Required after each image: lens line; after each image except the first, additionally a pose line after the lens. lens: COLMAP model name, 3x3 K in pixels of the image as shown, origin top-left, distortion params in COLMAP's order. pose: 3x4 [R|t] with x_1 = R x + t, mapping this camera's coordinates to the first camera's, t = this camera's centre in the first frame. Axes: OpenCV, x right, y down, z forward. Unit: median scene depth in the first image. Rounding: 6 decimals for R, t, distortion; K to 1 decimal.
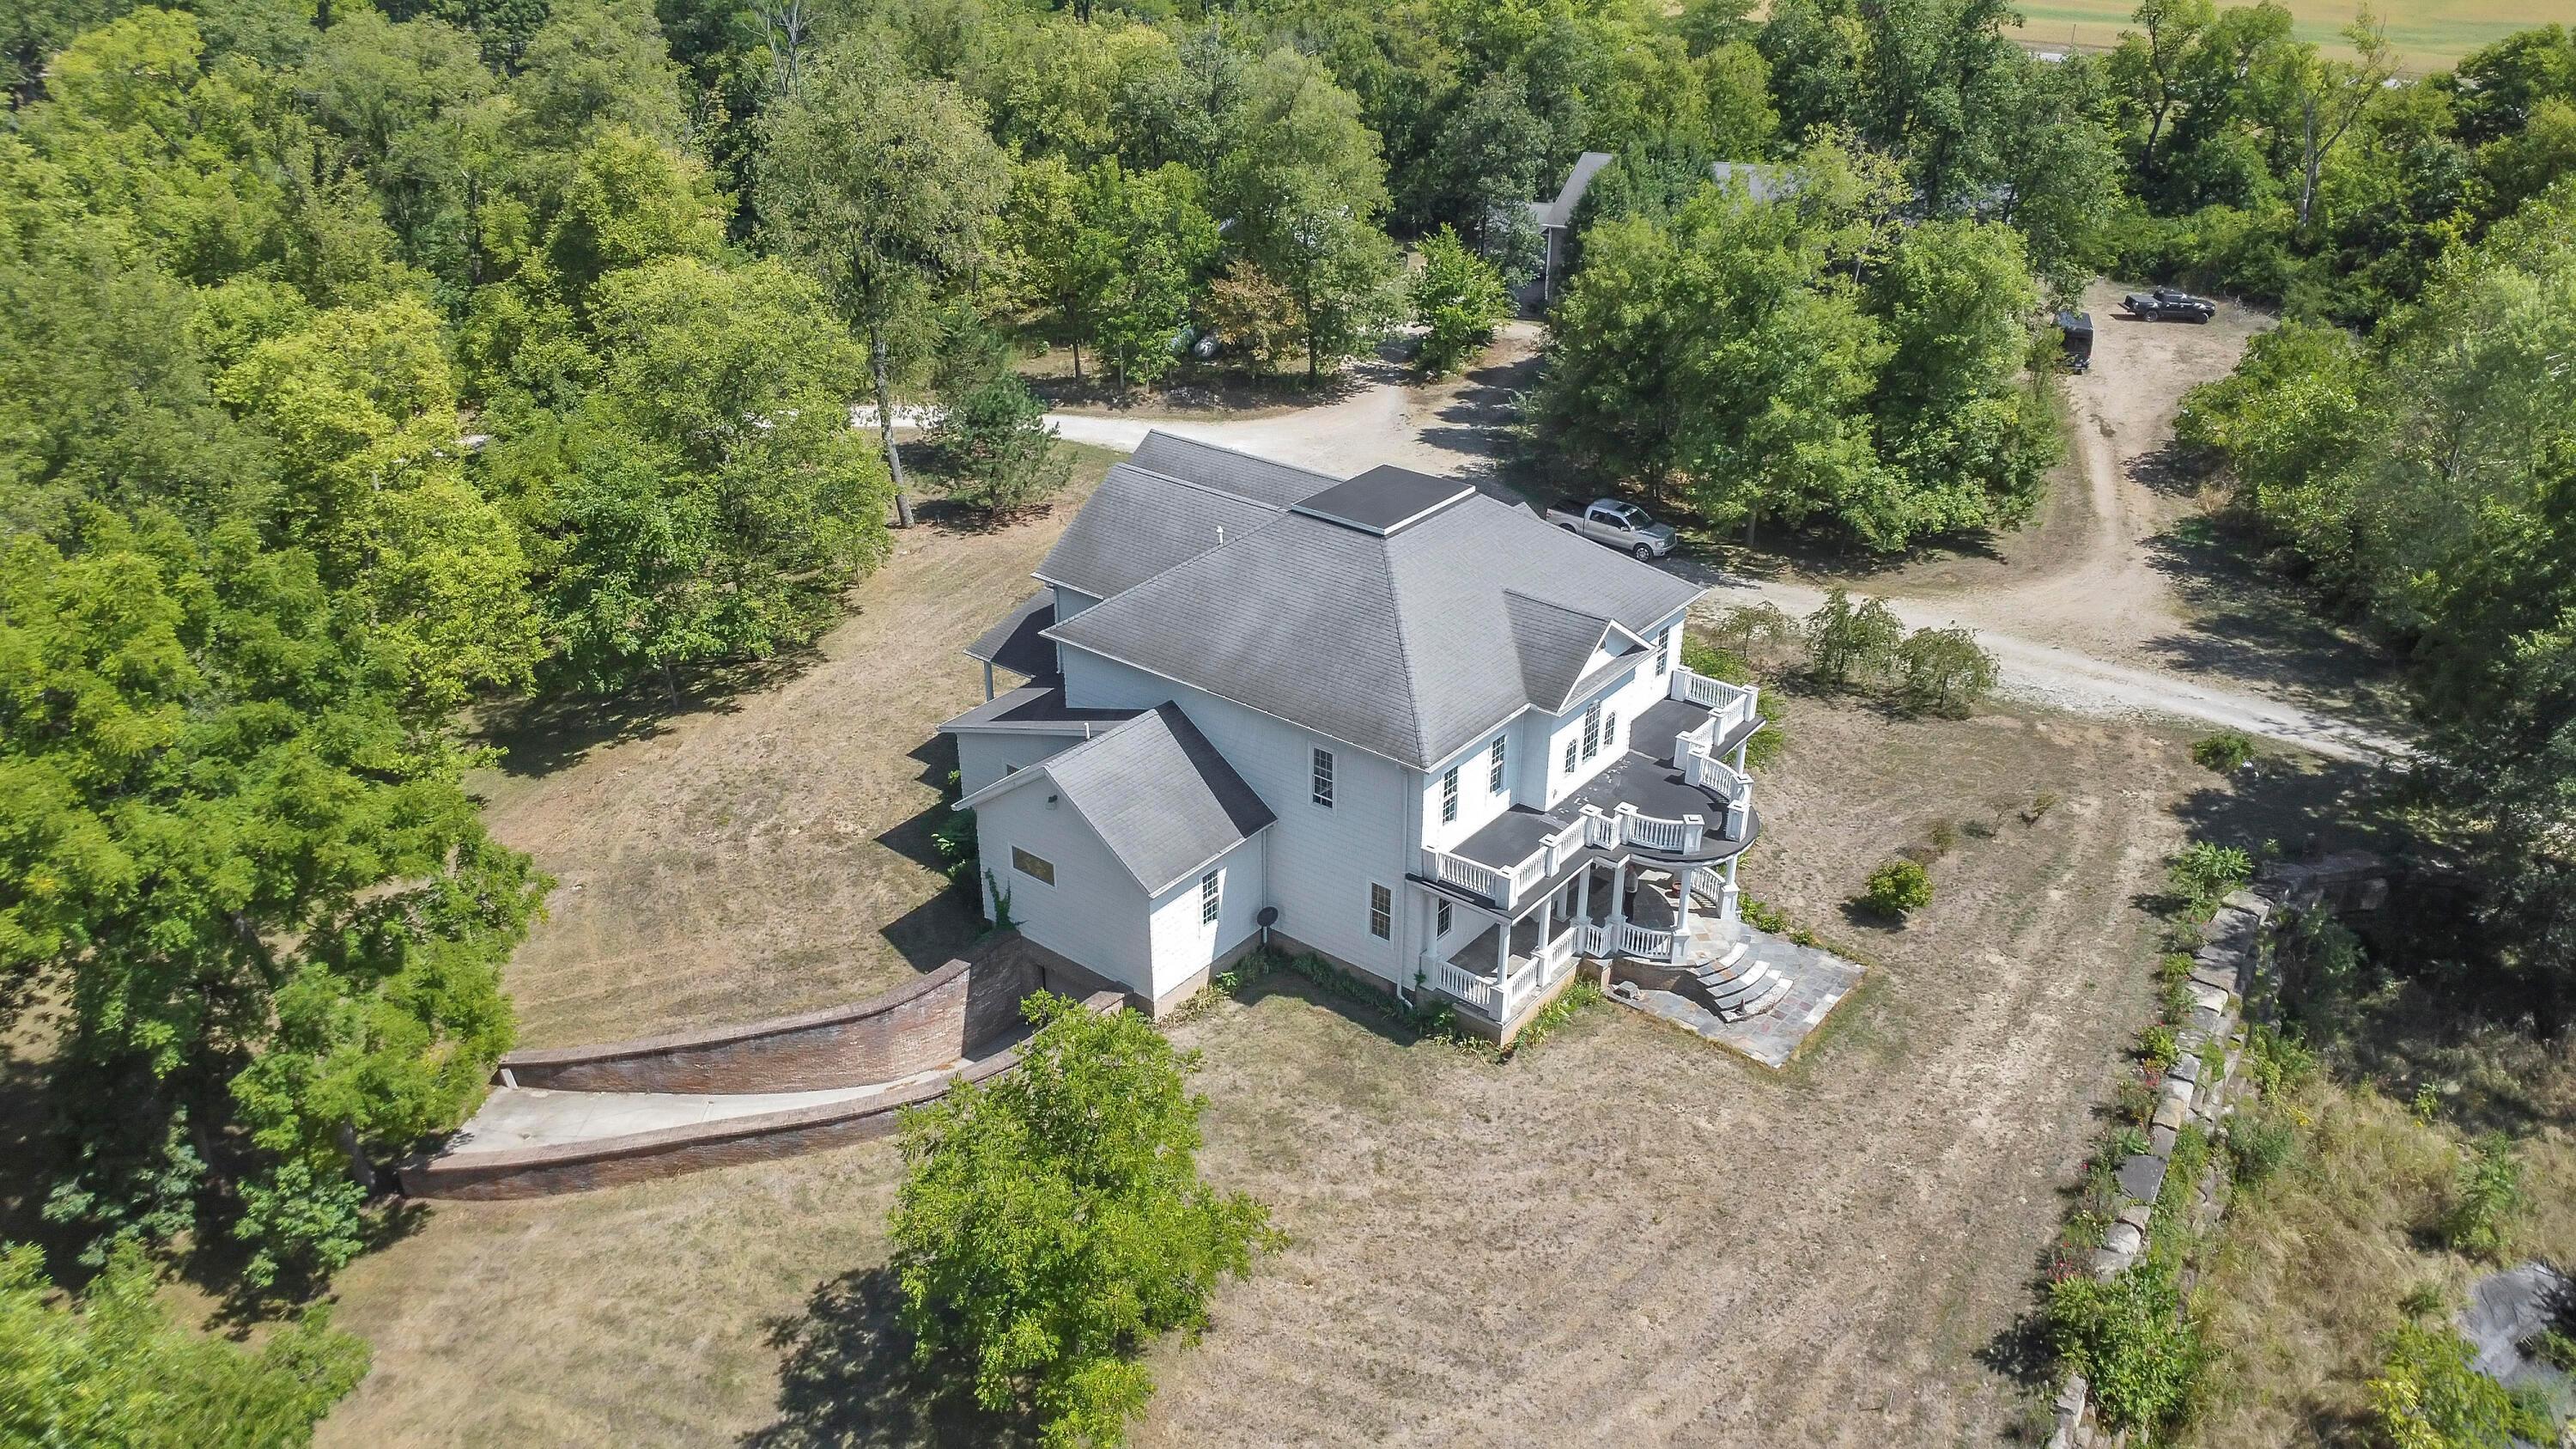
lens RADIAL K [[1860.3, 0, 1283.7], [0, 1860.3, 730.3], [0, 0, 1]] dist [-0.027182, -0.011245]
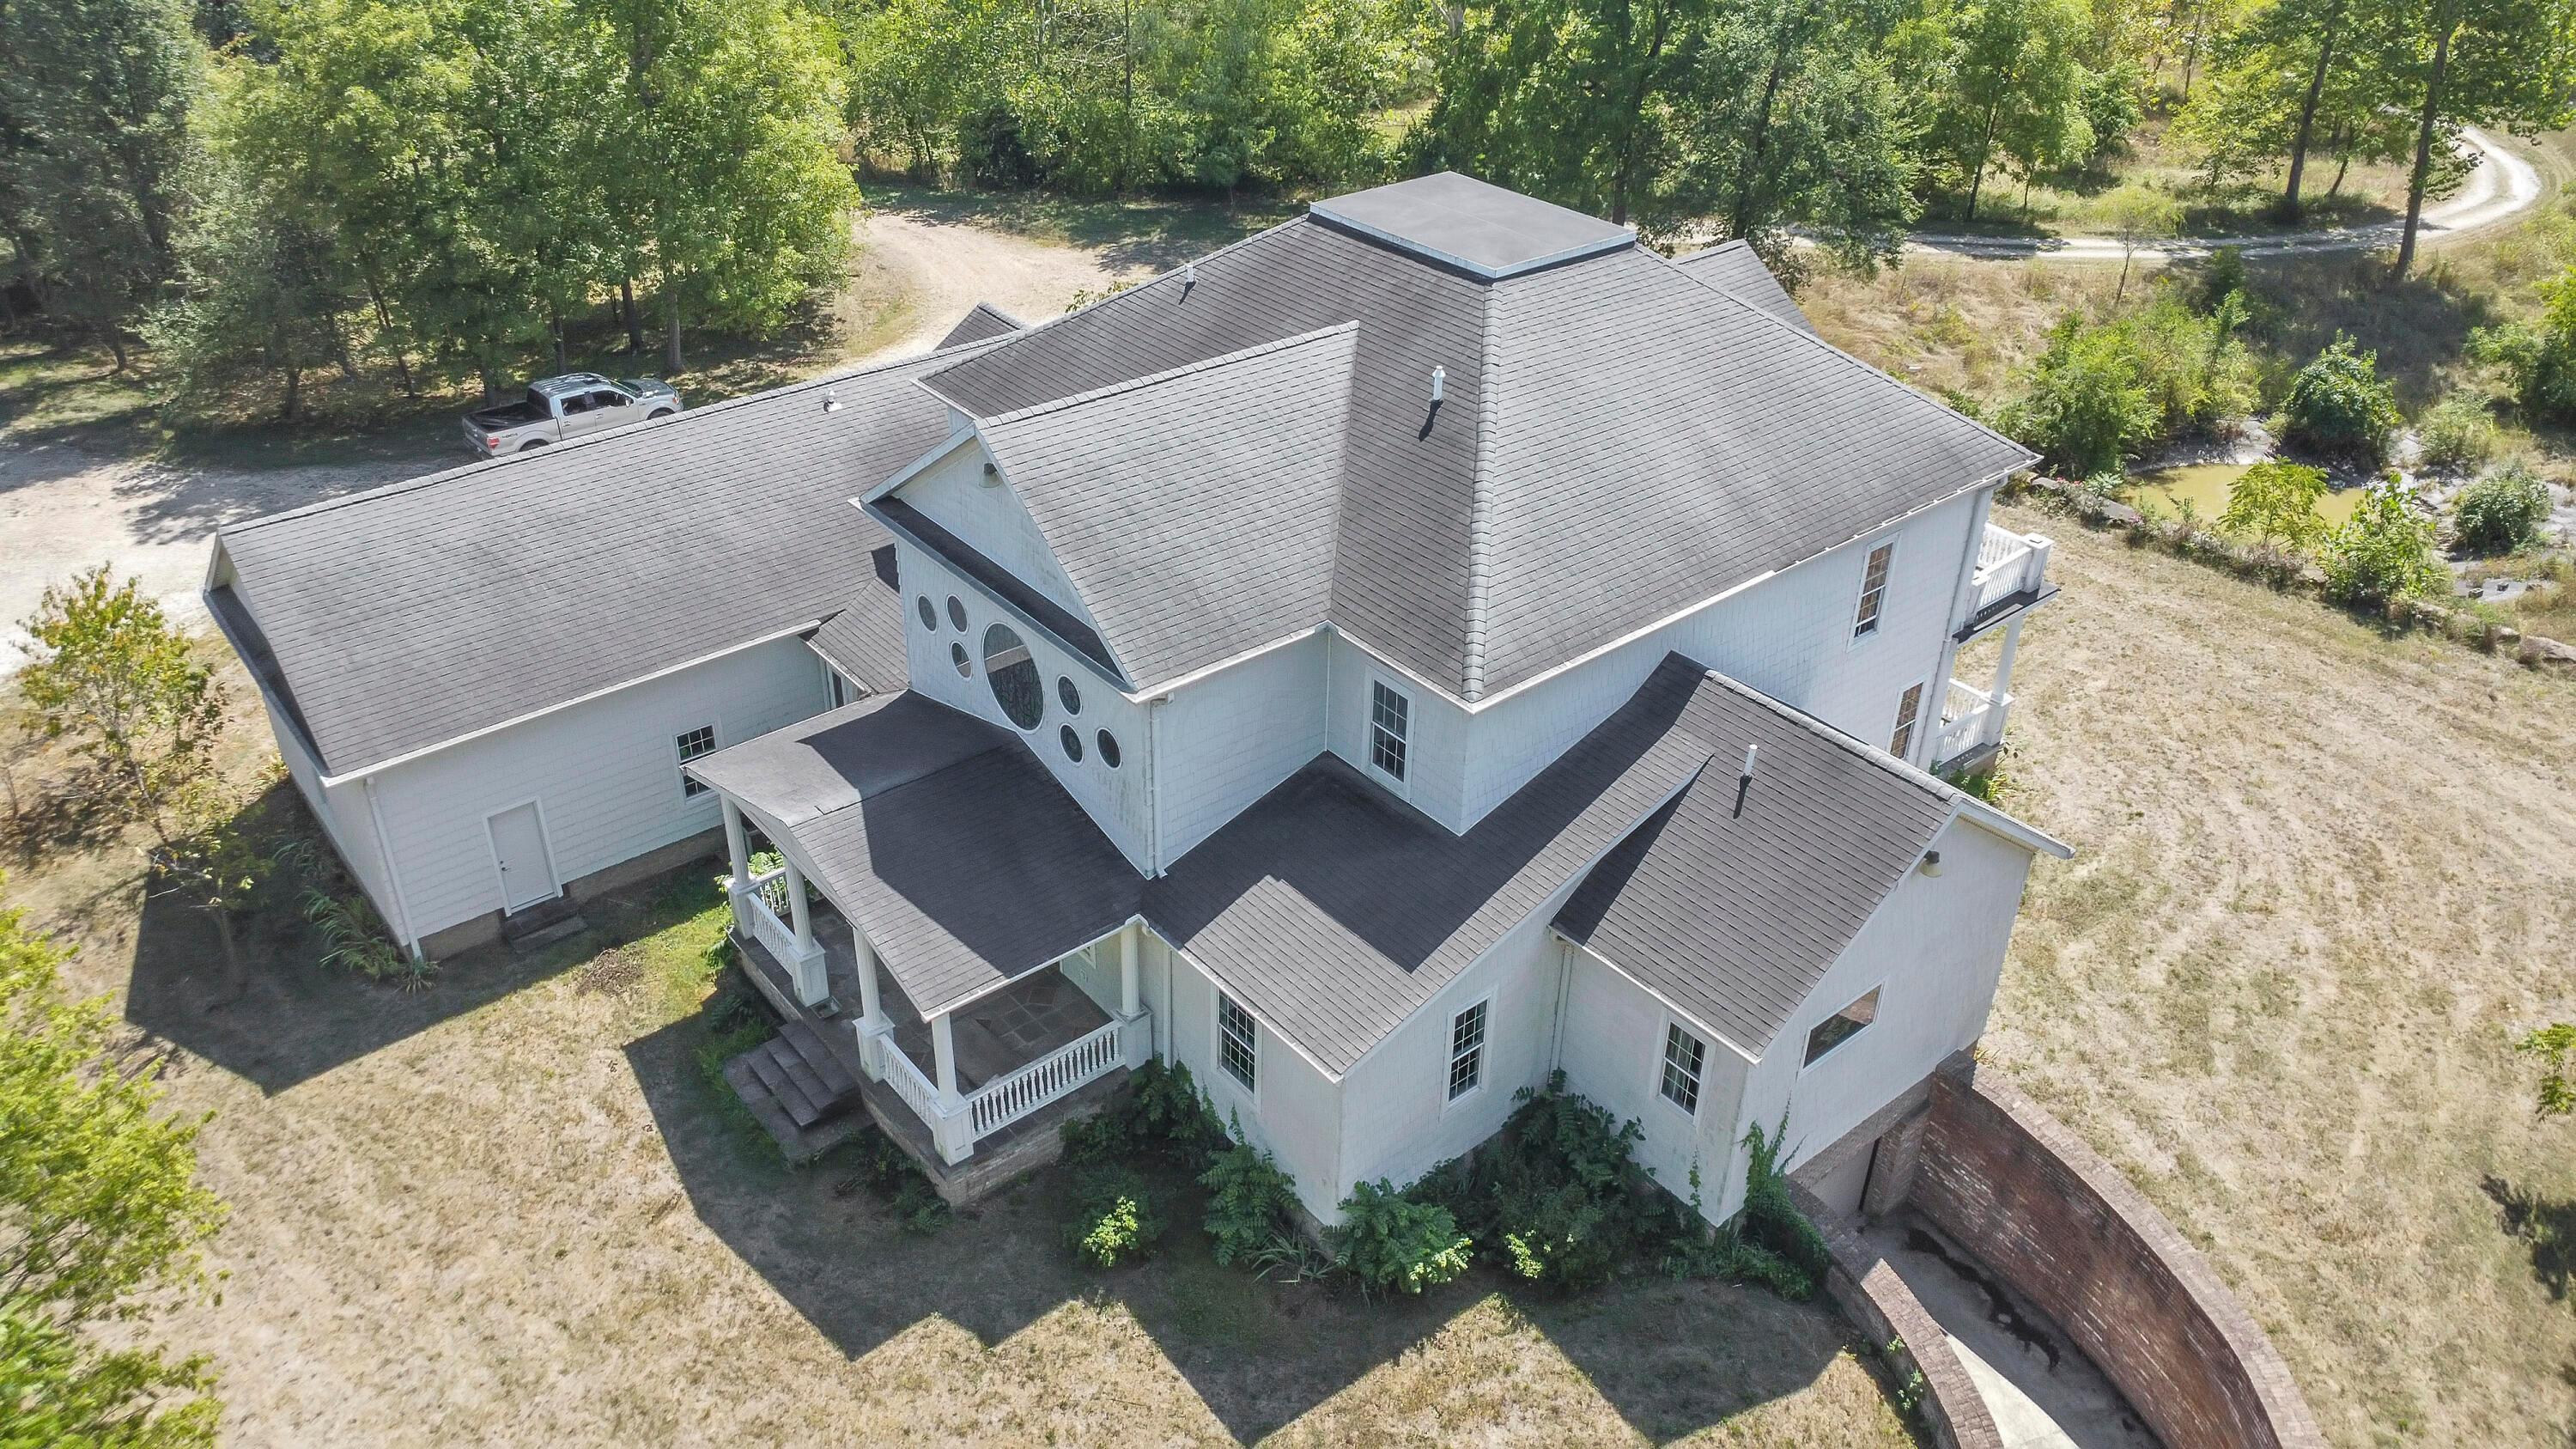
lens RADIAL K [[1860.3, 0, 1281.5], [0, 1860.3, 720.3], [0, 0, 1]] dist [-0.027182, -0.011245]
pose [[0.204091, -0.508489, 0.836532, -0.399914], [0.427207, 0.815120, 0.391246, -0.191780], [-0.880819, 0.277523, 0.383588, 0.651424]]
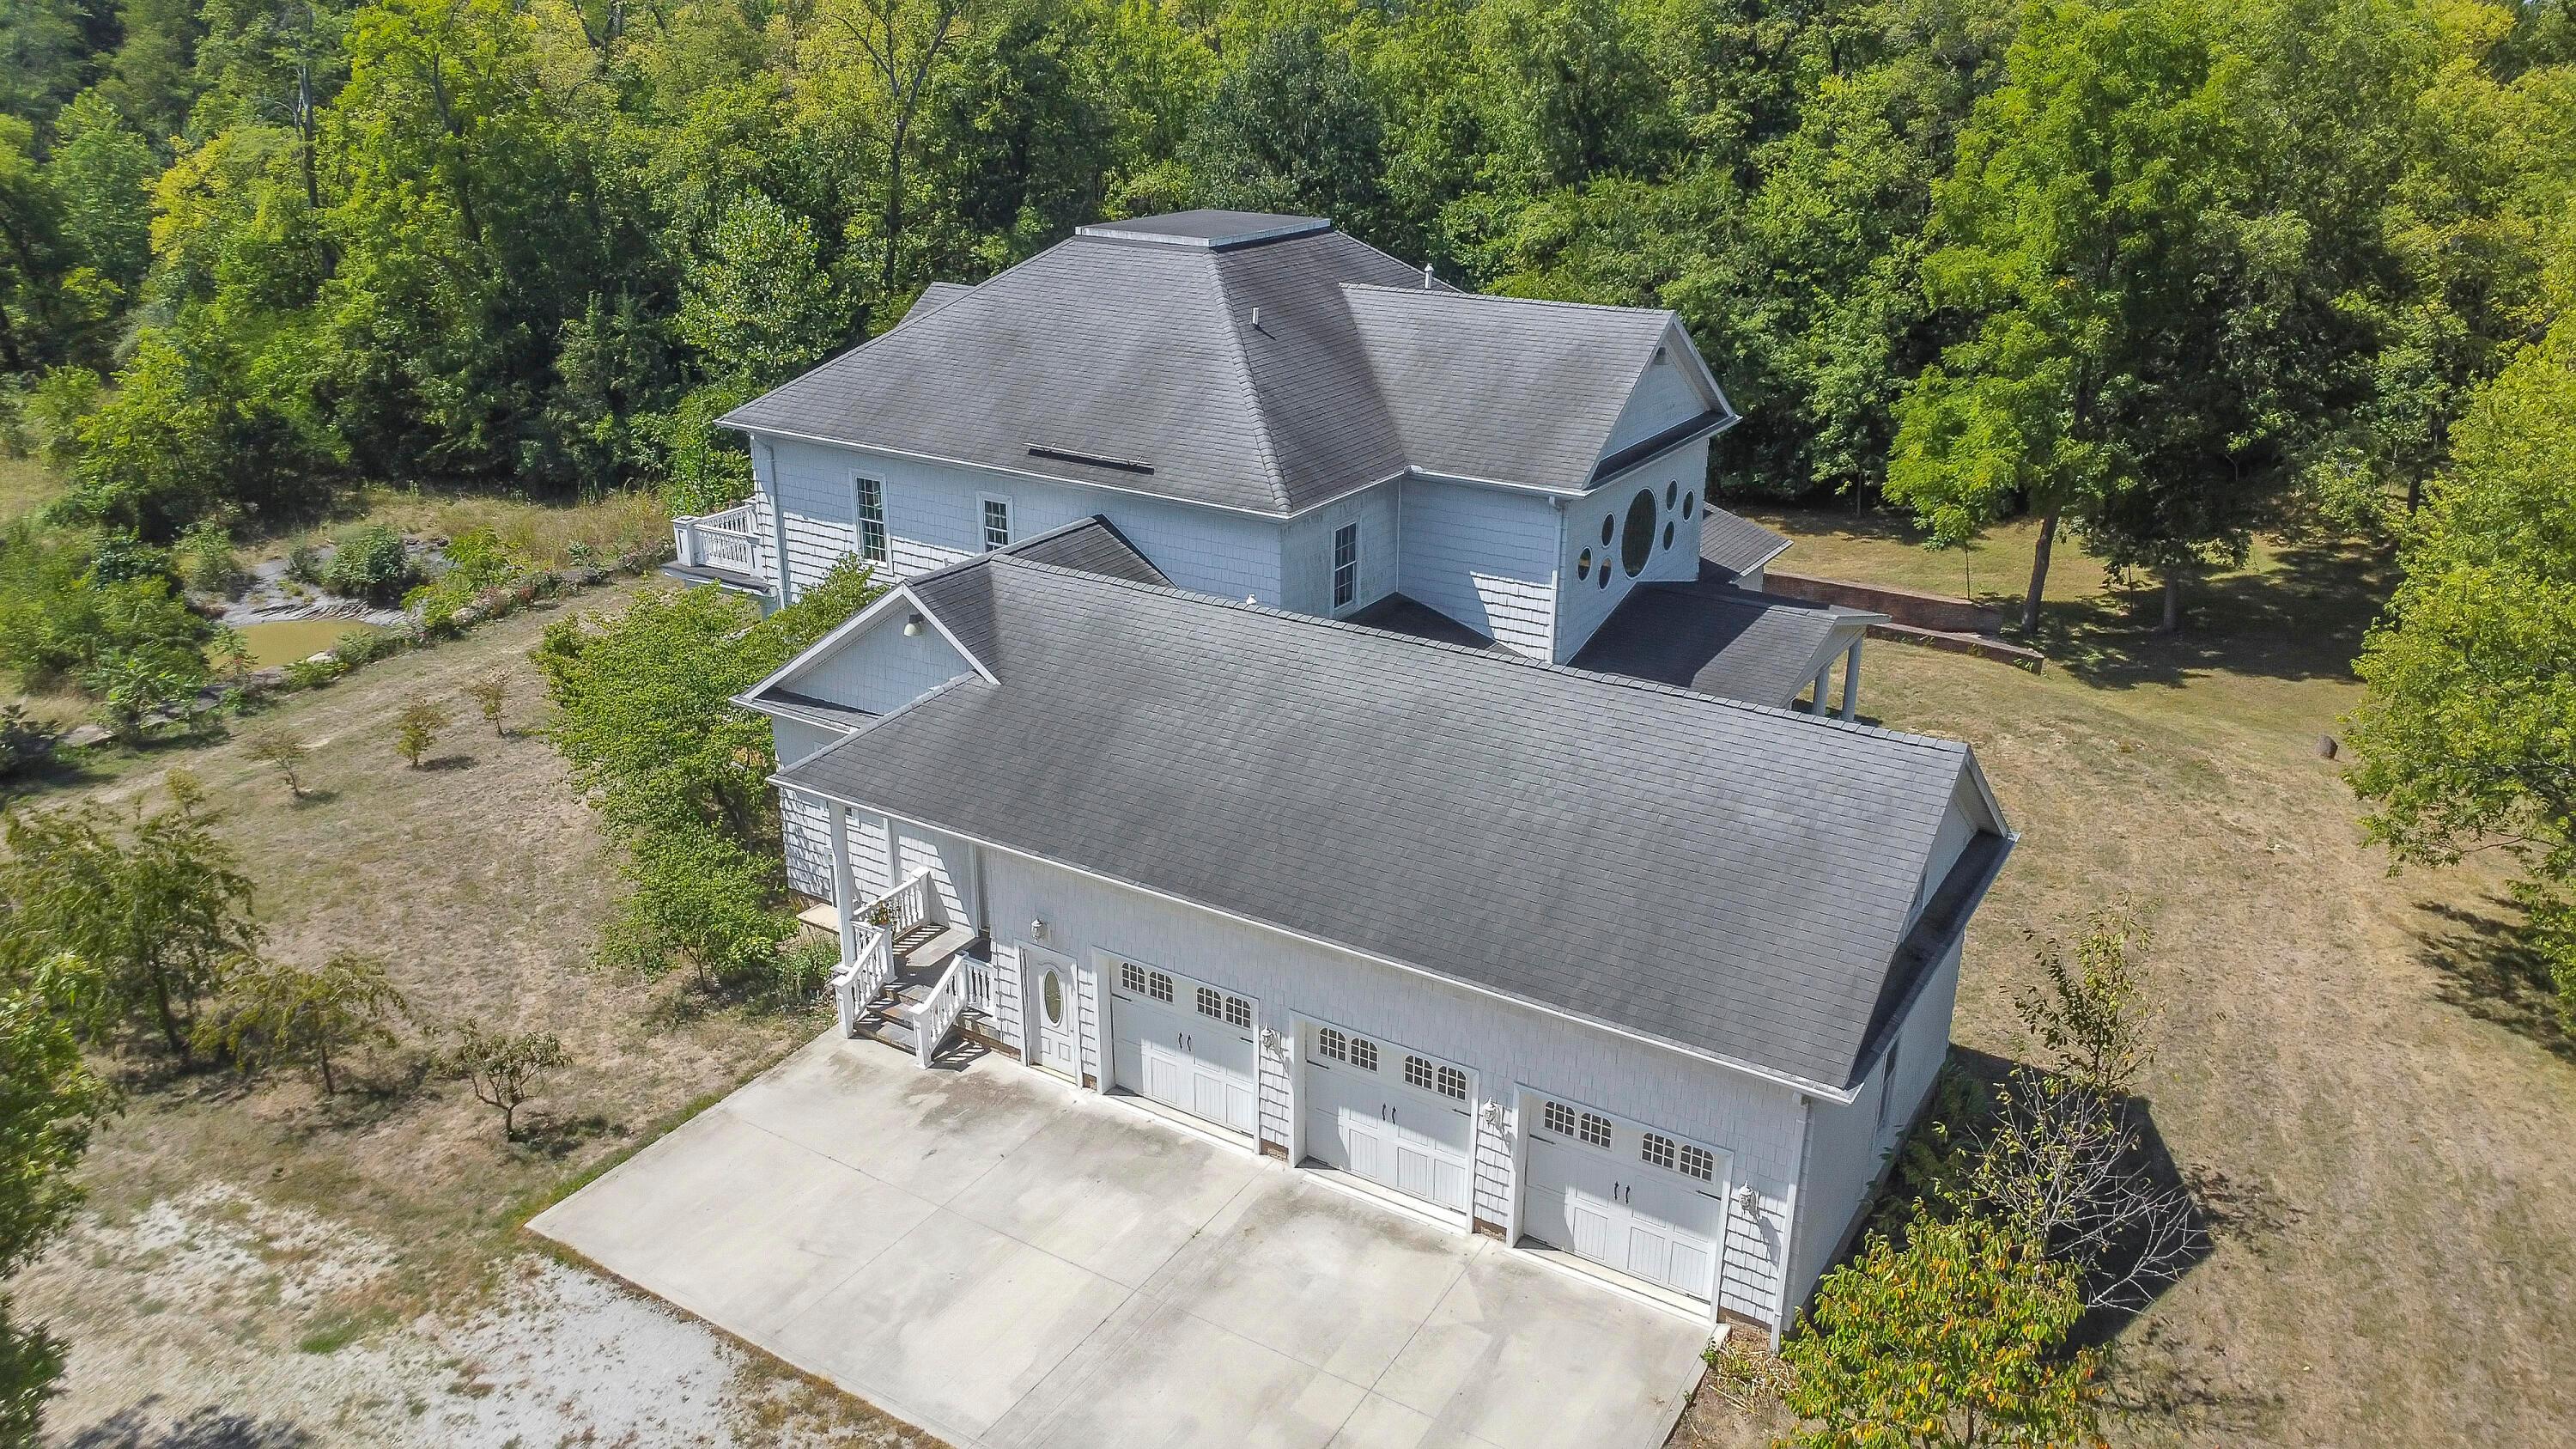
lens RADIAL K [[1860.3, 0, 1276.3], [0, 1860.3, 720.6], [0, 0, 1]] dist [-0.027182, -0.011245]
pose [[-0.994418, 0.037020, -0.098806, 0.080540], [-0.048882, 0.668242, 0.742337, -0.404002], [0.093507, 0.743023, -0.662702, 1.218204]]
